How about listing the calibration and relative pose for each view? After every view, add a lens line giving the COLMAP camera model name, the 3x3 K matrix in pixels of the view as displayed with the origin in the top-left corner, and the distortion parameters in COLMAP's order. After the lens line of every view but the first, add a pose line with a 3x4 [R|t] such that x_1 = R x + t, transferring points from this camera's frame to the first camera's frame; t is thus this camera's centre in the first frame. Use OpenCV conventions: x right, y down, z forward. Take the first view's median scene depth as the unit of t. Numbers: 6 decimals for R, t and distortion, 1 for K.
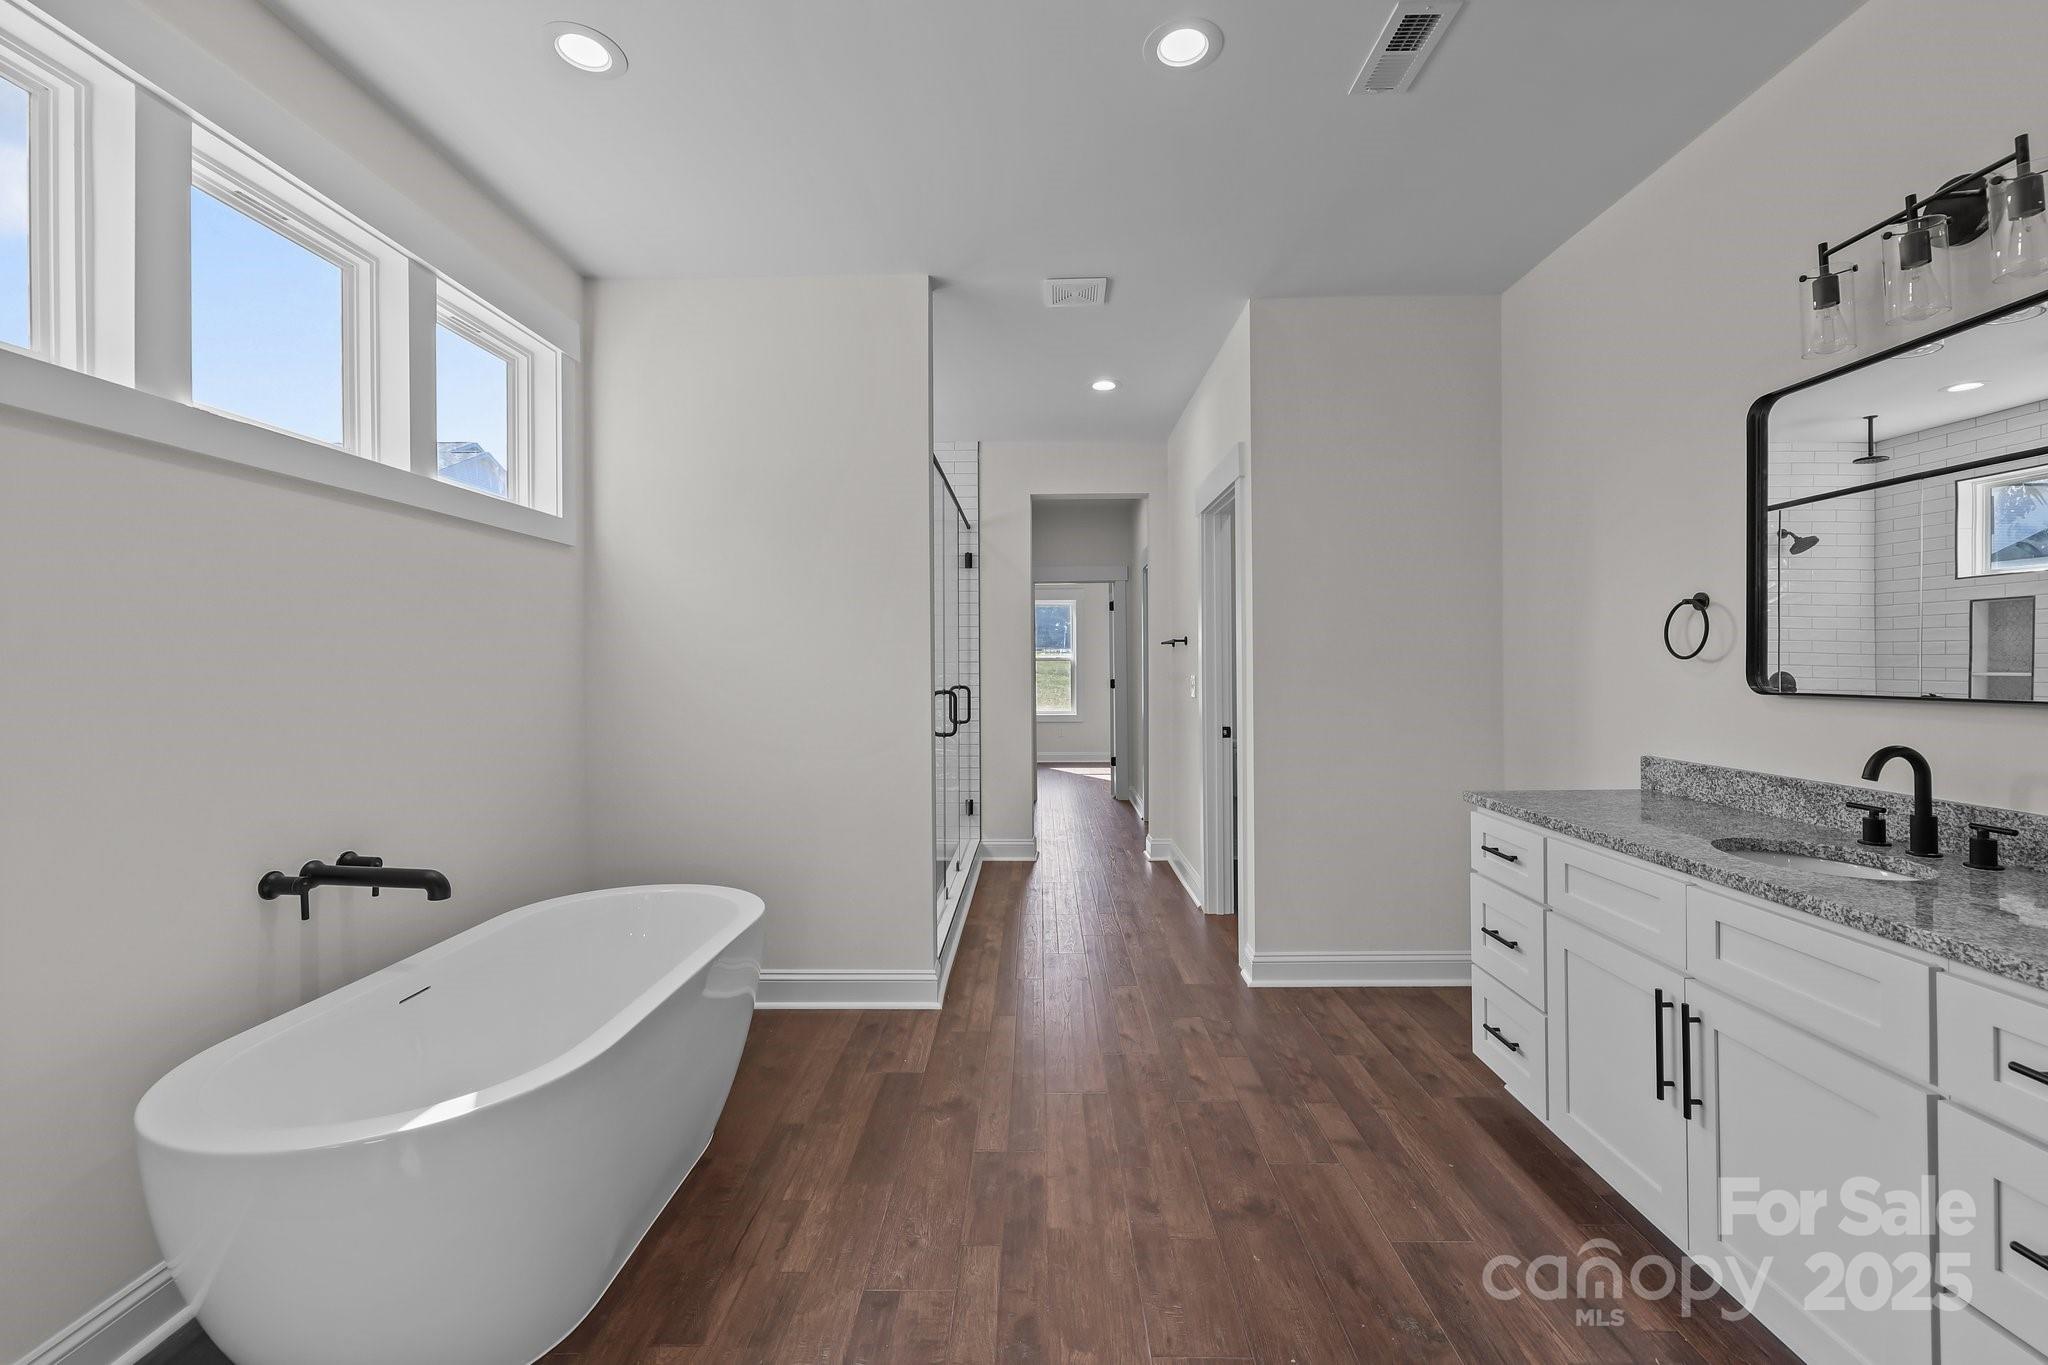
lens RADIAL K [[834.8, 0, 1019.9], [0, 834.8, 668.9], [0, 0, 1]] dist [0.000450, 0.000038]
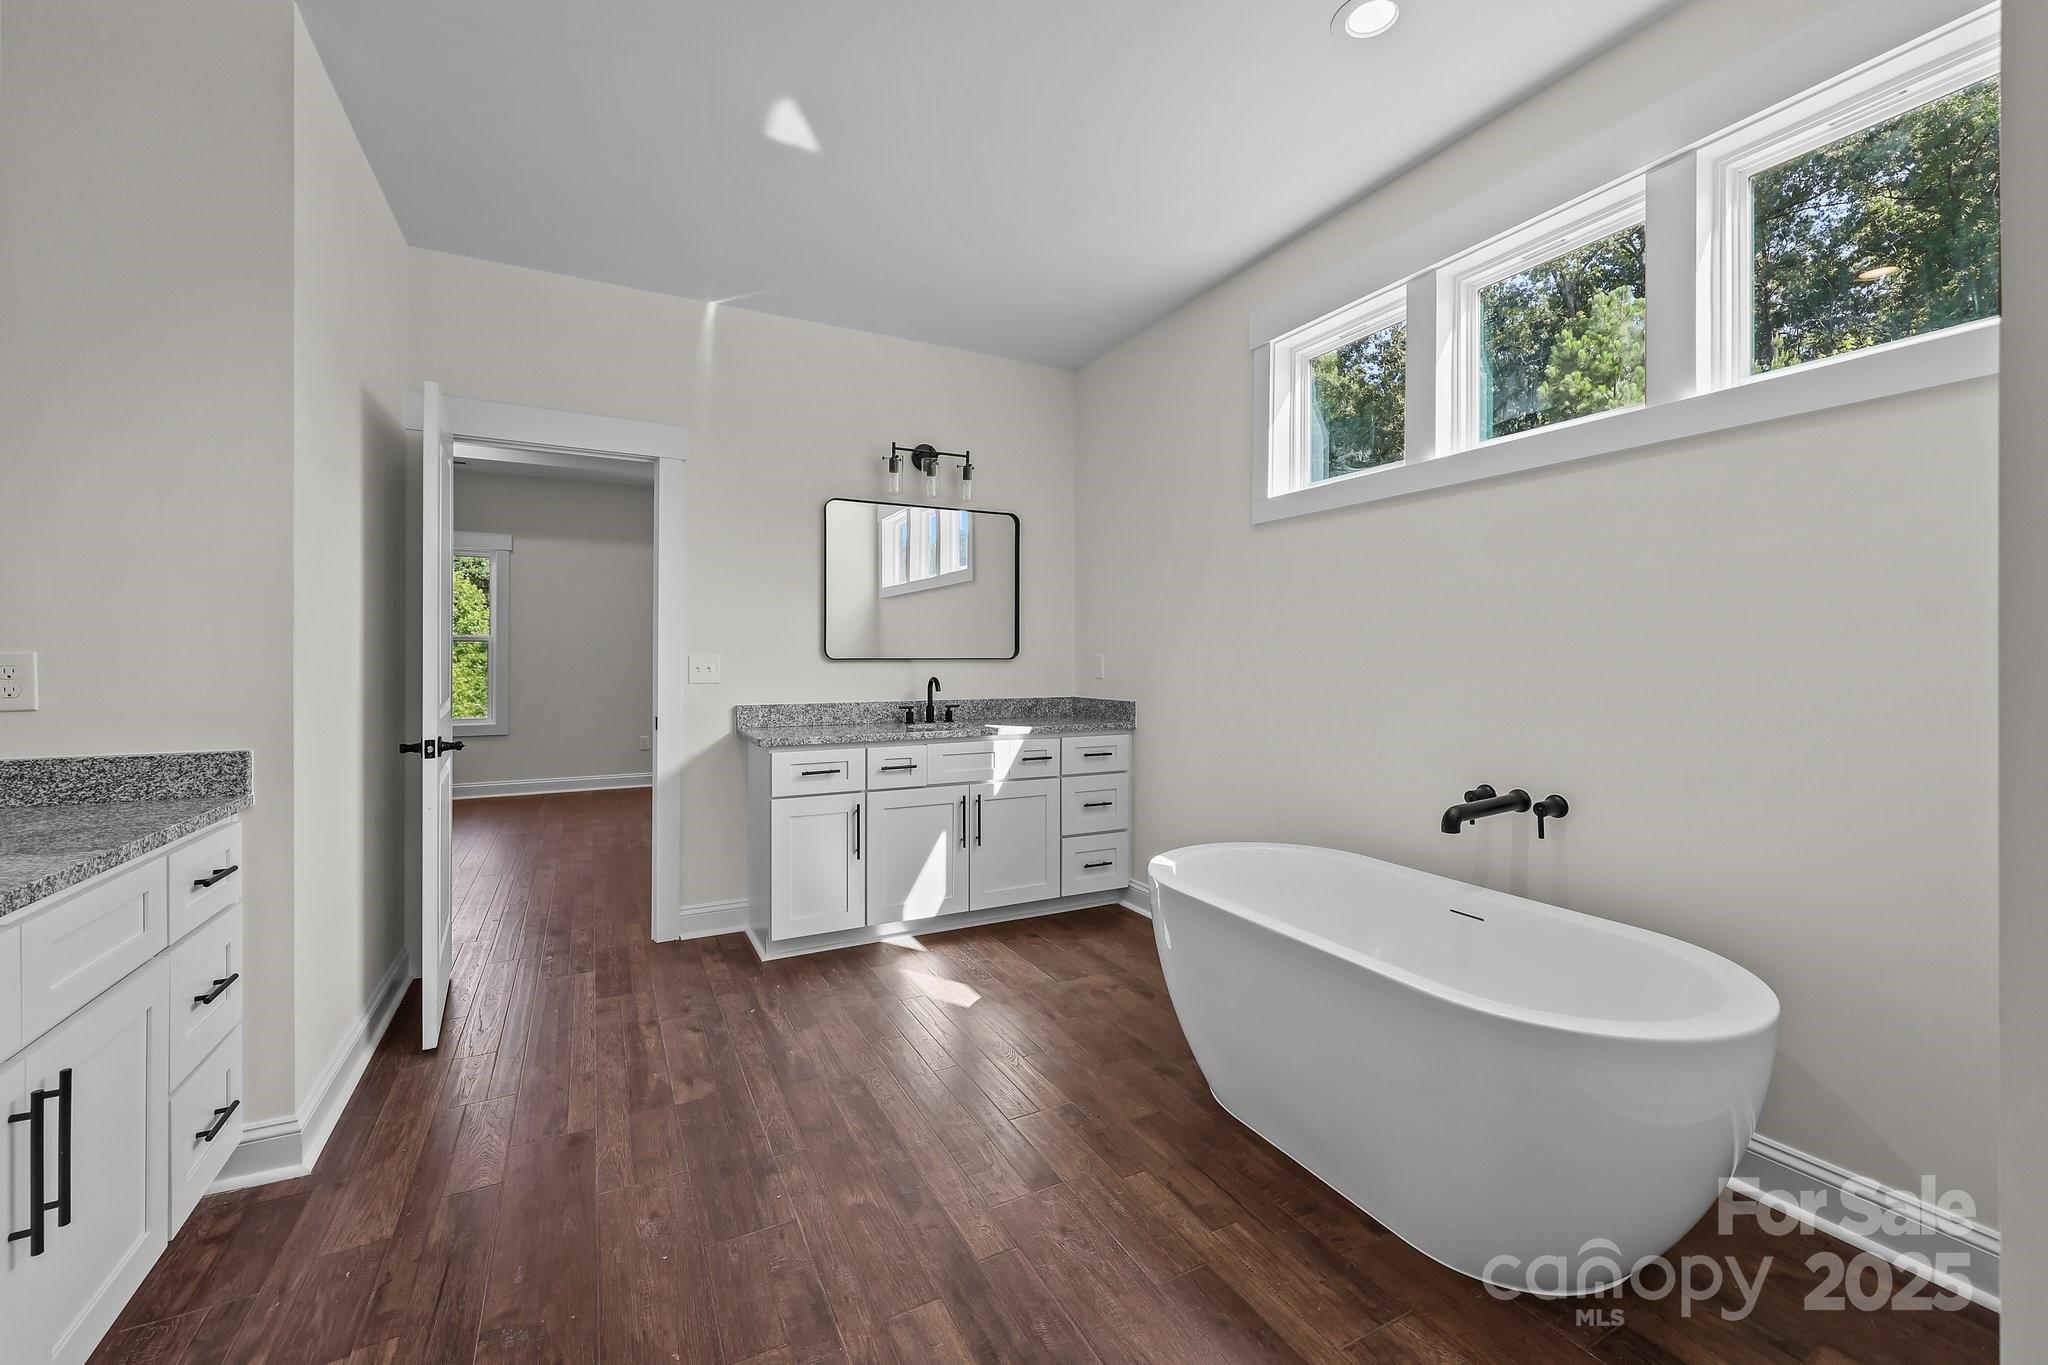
lens RADIAL K [[834.8, 0, 1016.6], [0, 834.8, 661.1], [0, 0, 1]] dist [0.000450, 0.000038]
pose [[-0.881262, 0.010596, -0.472510, 0.356108], [0.003679, 0.999872, 0.015561, 0.032316], [0.472615, 0.011975, -0.881188, 1.795236]]
